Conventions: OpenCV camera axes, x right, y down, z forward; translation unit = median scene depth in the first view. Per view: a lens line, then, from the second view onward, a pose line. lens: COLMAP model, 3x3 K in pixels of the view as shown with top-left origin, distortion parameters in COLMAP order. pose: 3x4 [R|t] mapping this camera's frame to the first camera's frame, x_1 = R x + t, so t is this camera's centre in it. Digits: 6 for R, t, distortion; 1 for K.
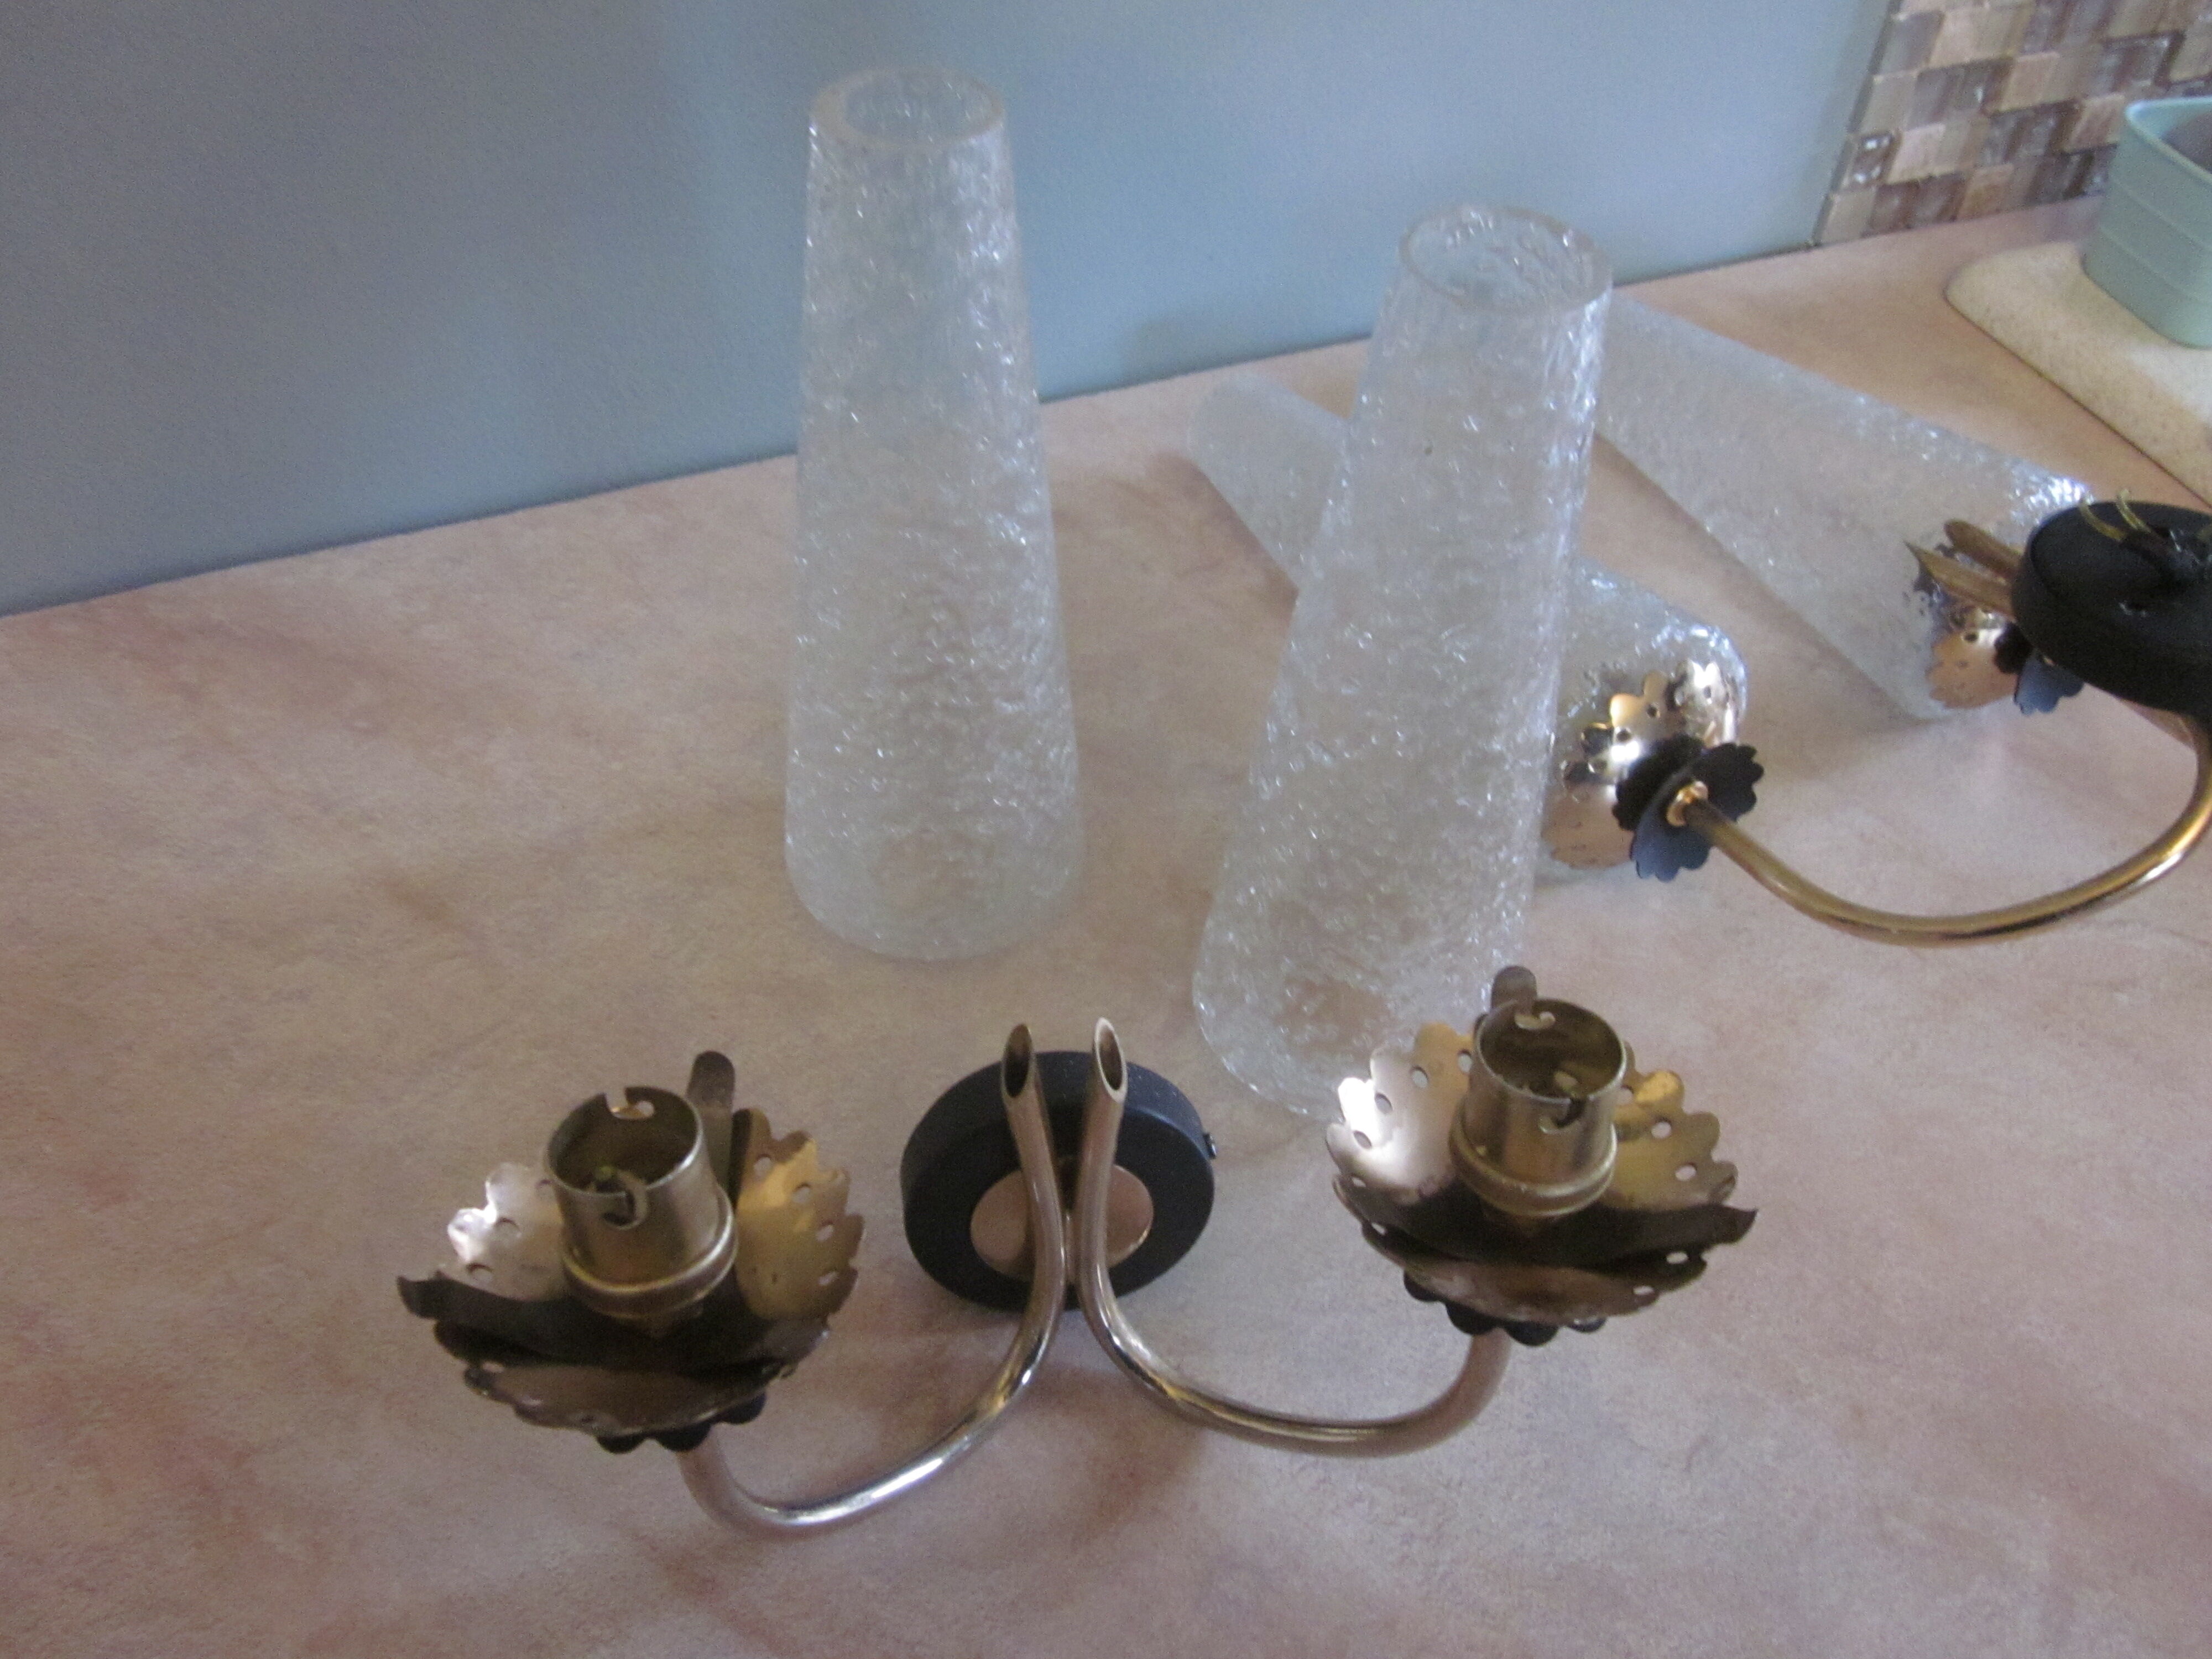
lens RADIAL K [[1819.1, 0, 1099.1], [0, 1819.1, 827.0], [0, 0, 1]] dist [-0.042498, 0.009128]
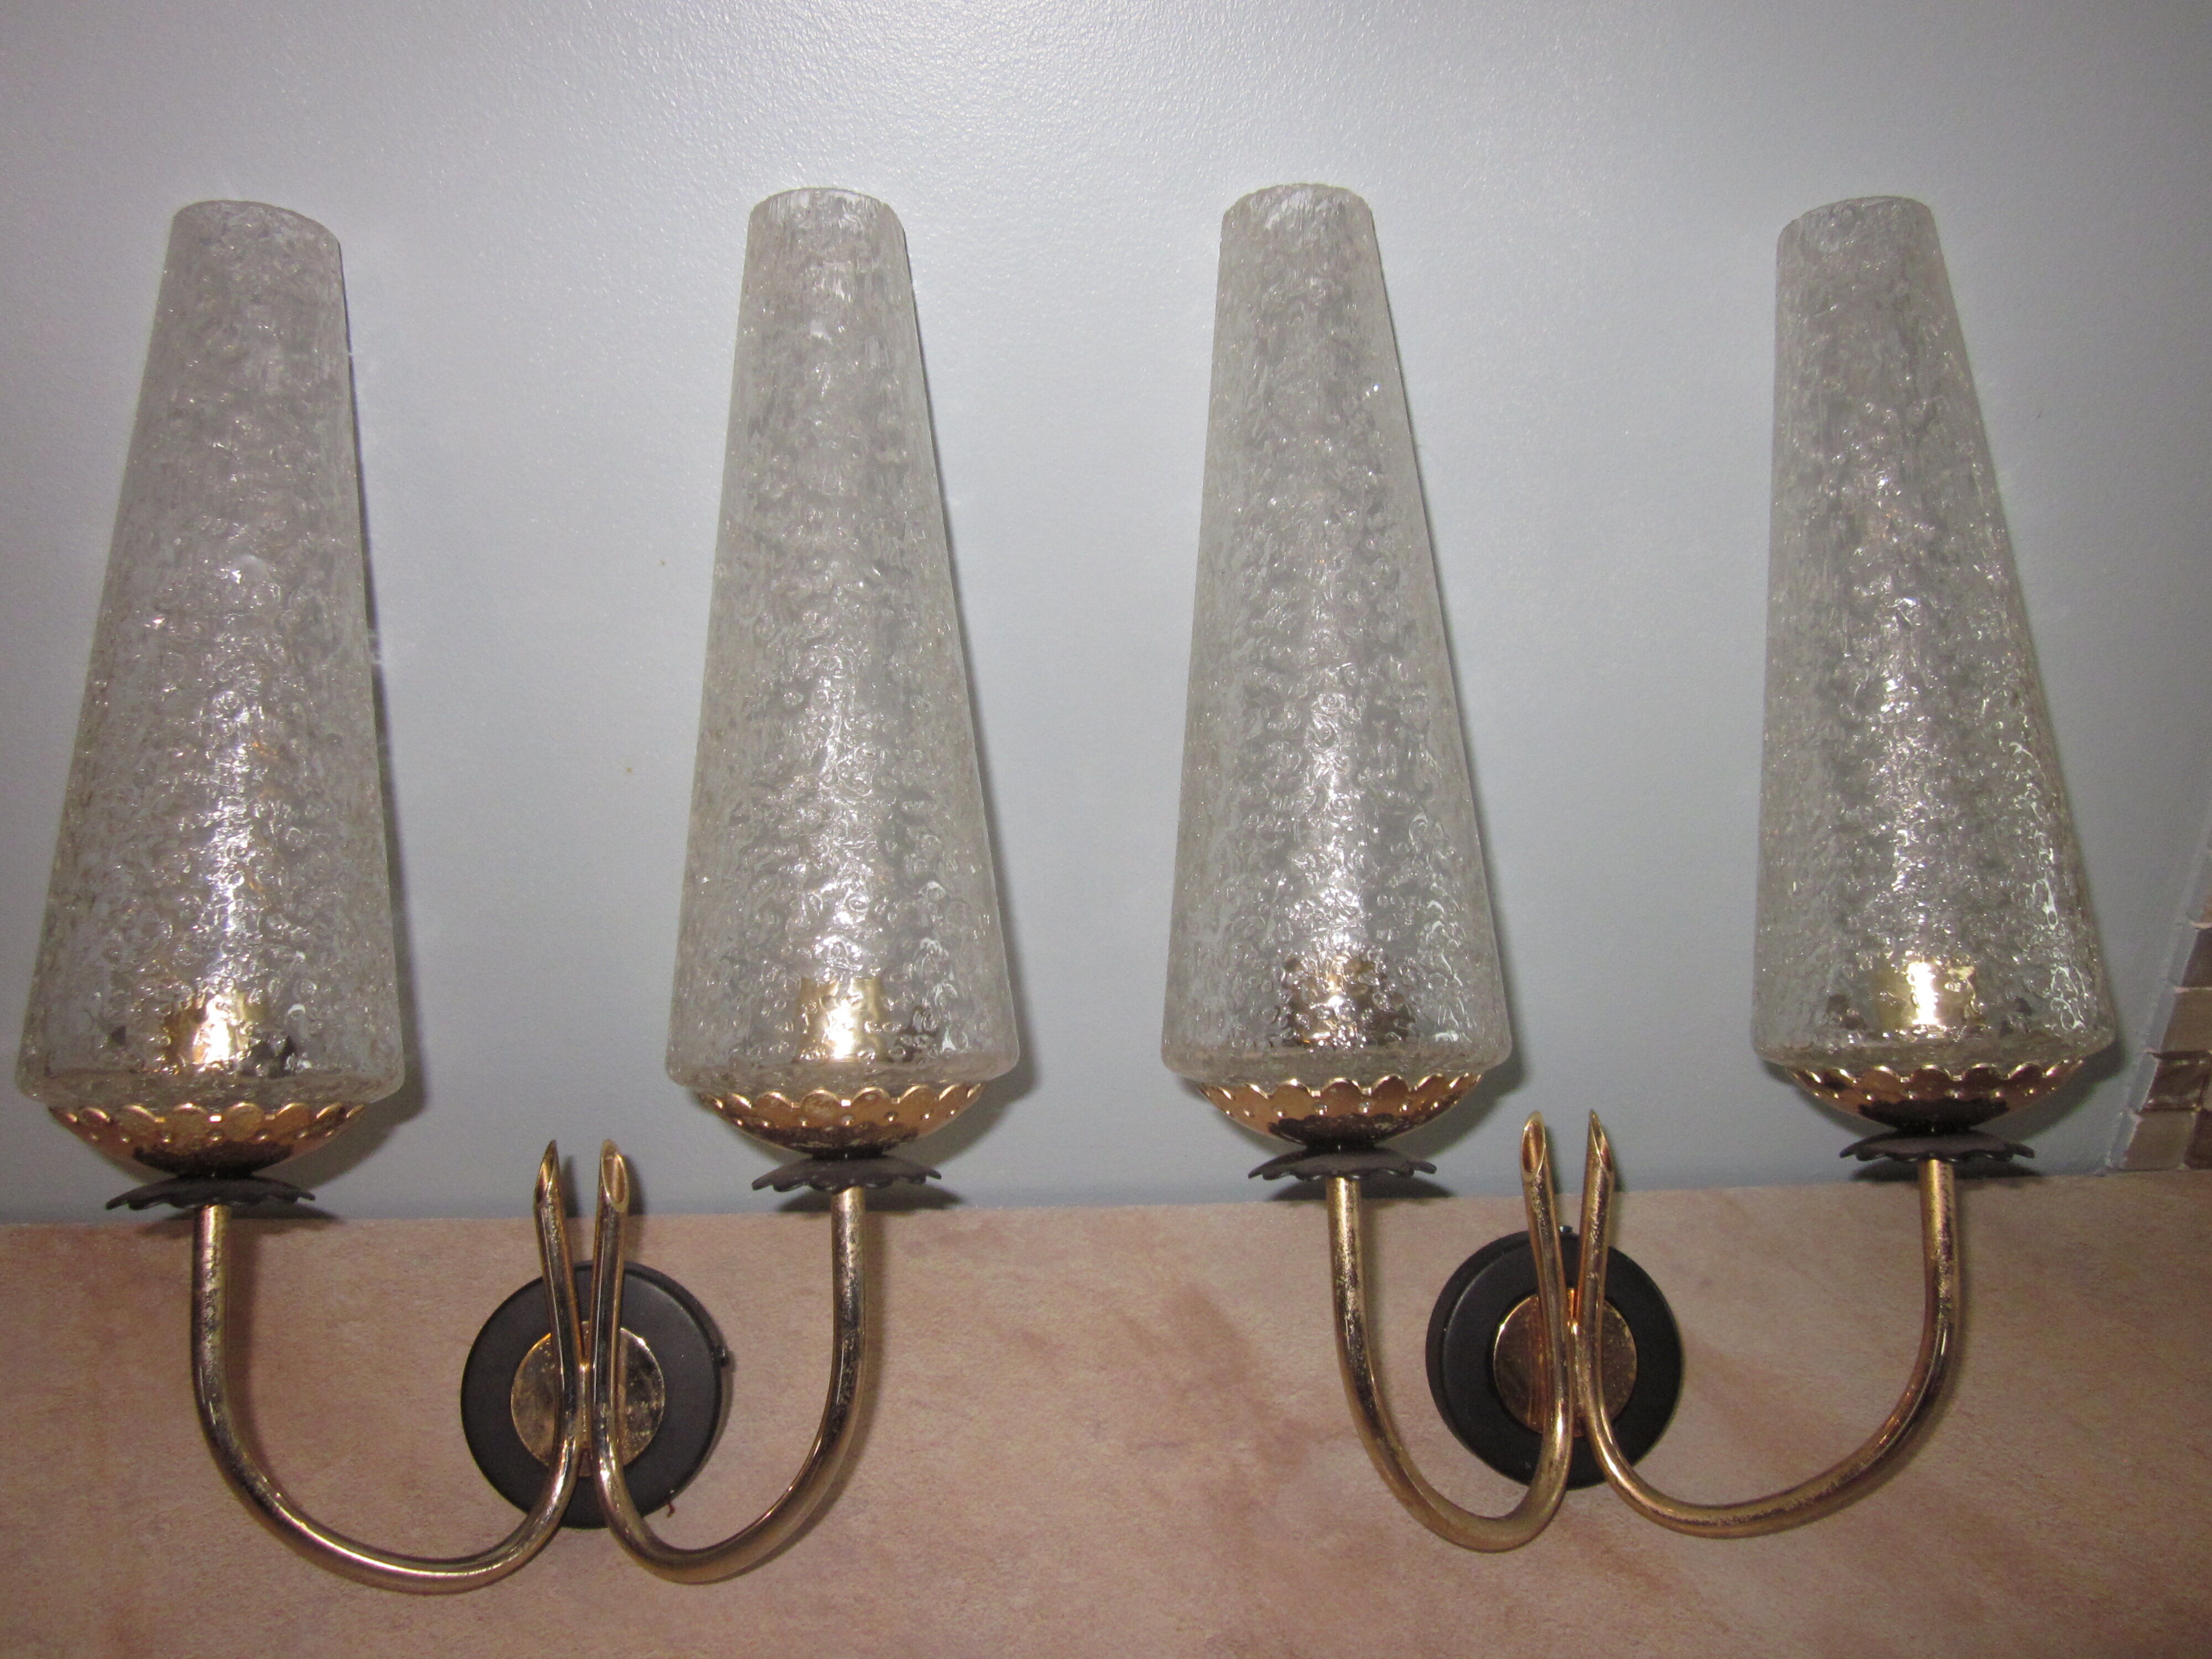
lens RADIAL K [[1819.1, 0, 1108.6], [0, 1819.1, 834.2], [0, 0, 1]] dist [-0.042498, 0.009128]
pose [[0.942721, 0.126249, -0.308769, 0.333523], [-0.225750, 0.922908, -0.311893, -0.176310], [0.245589, 0.363733, 0.898546, 0.171957]]
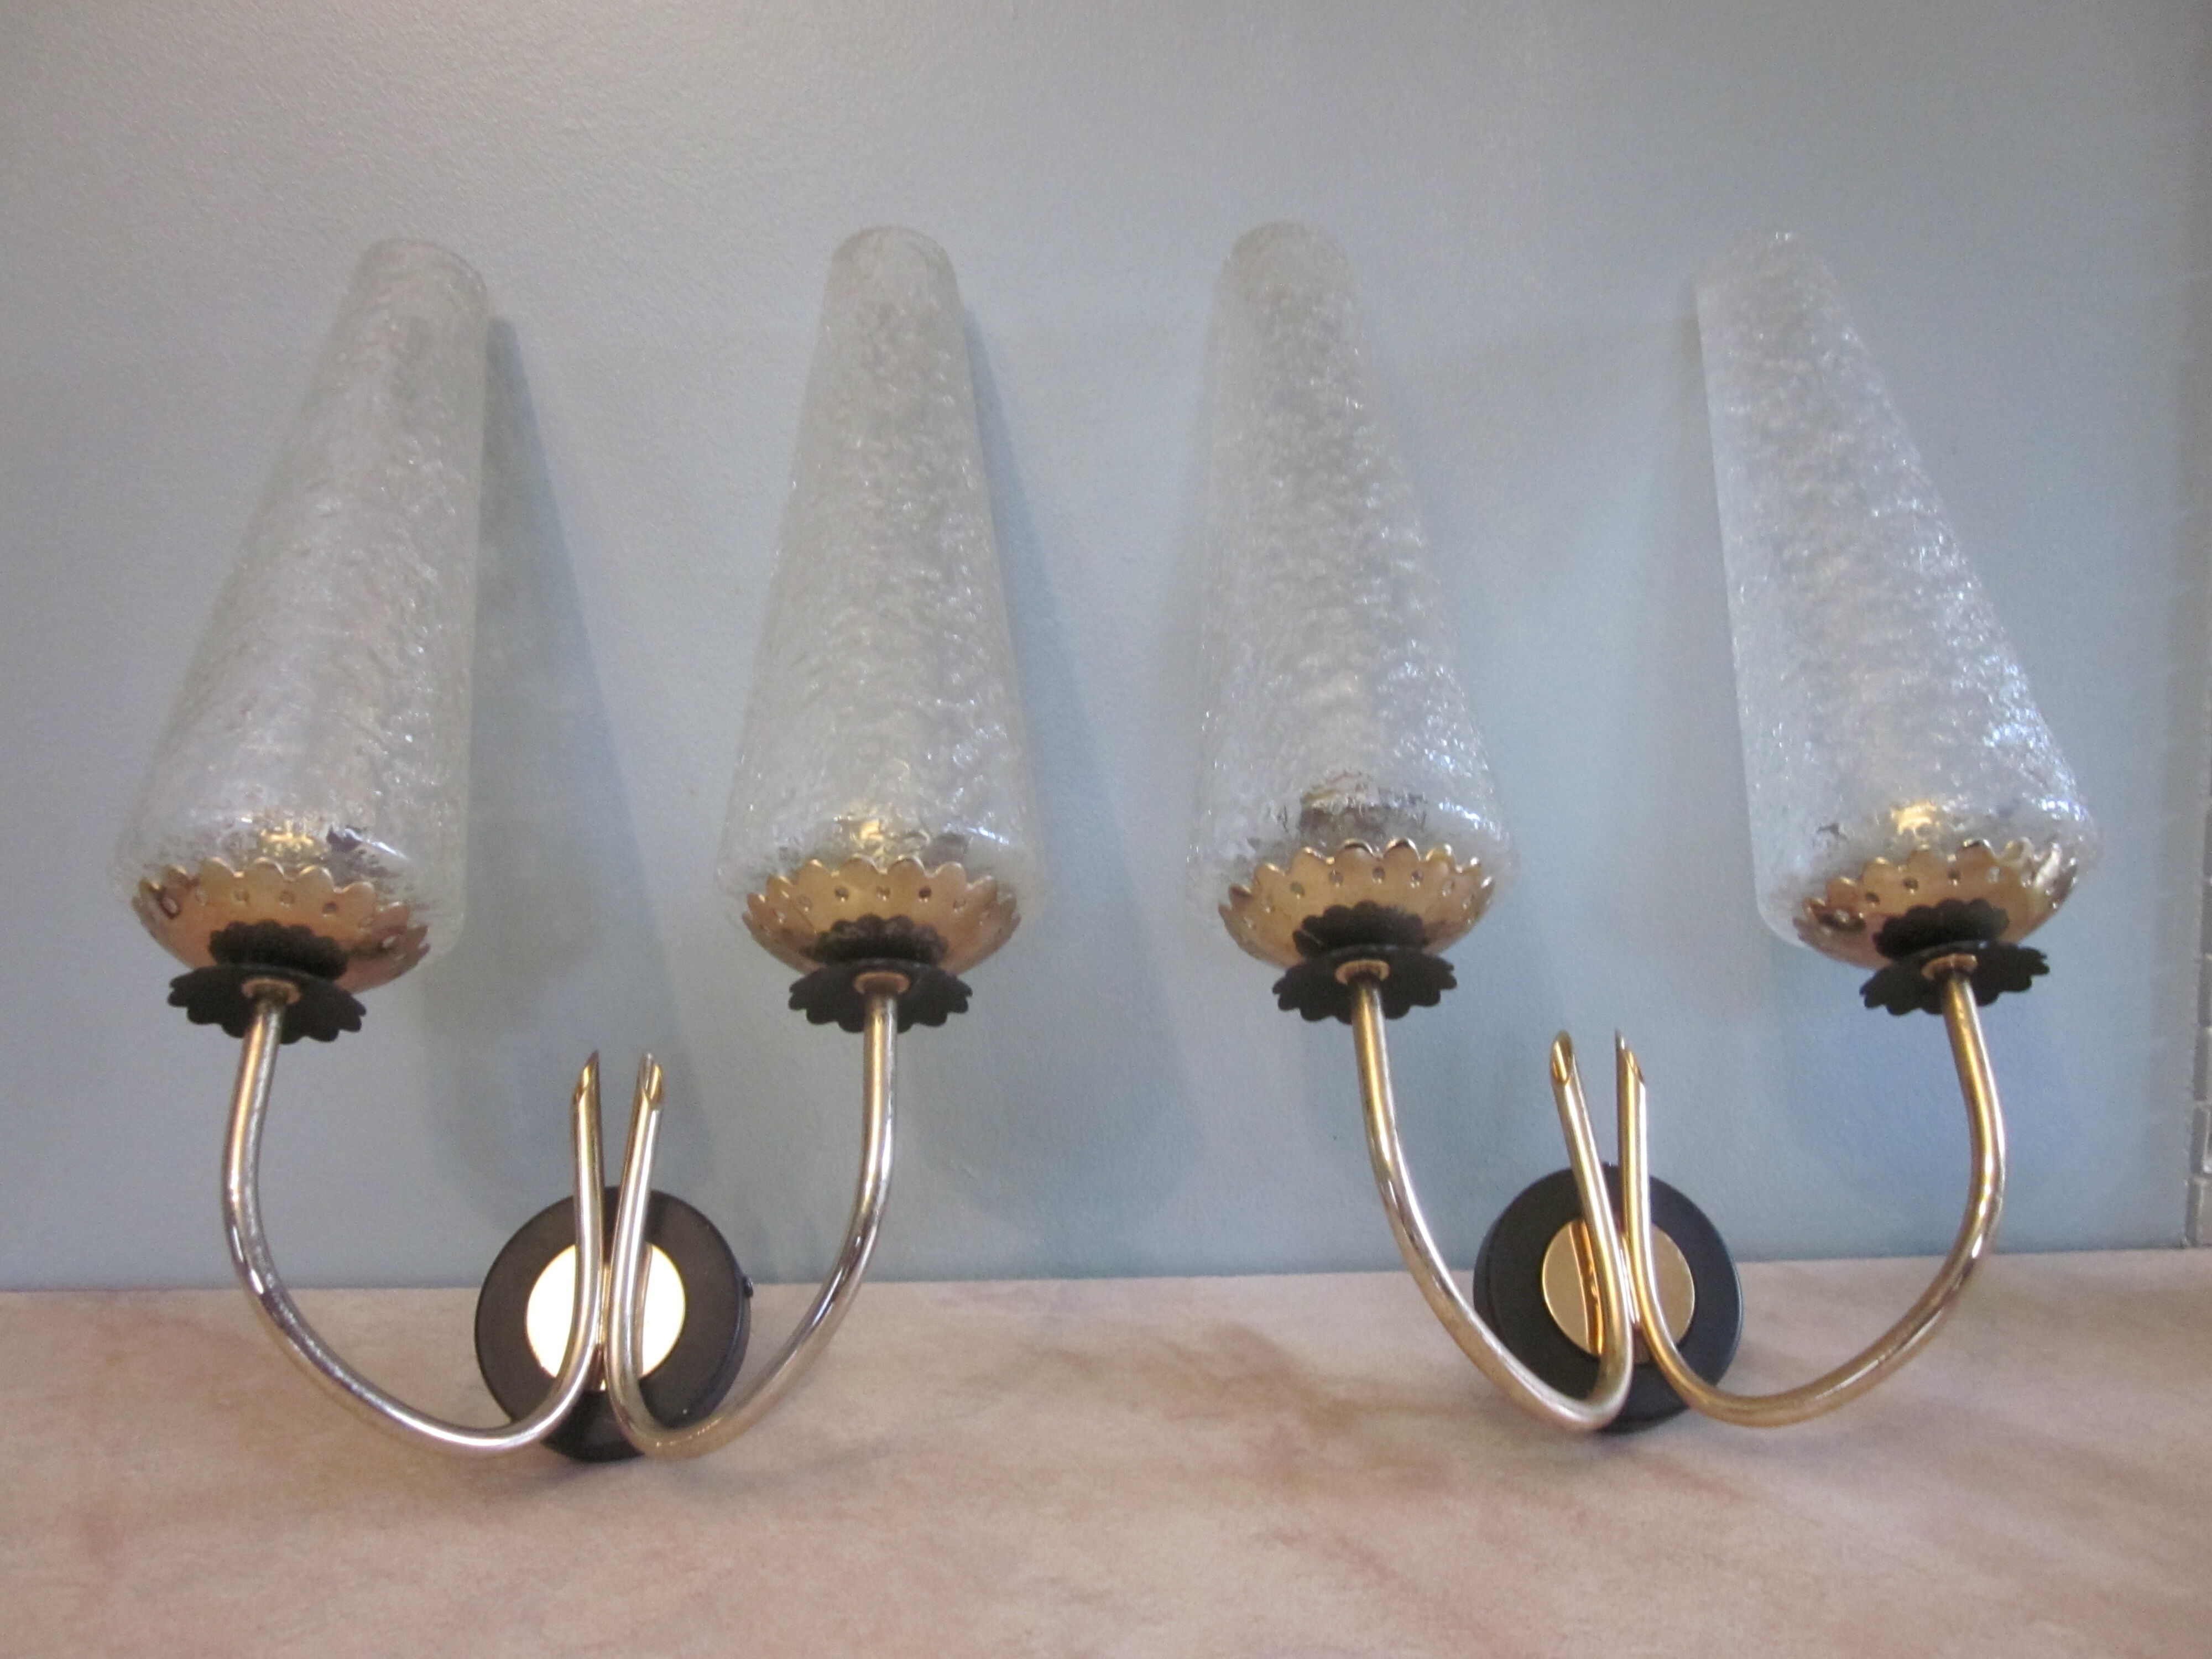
lens RADIAL K [[1819.1, 0, 1114.0], [0, 1819.1, 831.2], [0, 0, 1]] dist [-0.042498, 0.009128]
pose [[0.933831, -0.009808, -0.357581, 0.397838], [-0.228078, 0.753757, -0.616304, 0.212018], [0.275574, 0.657080, 0.701645, 0.339990]]
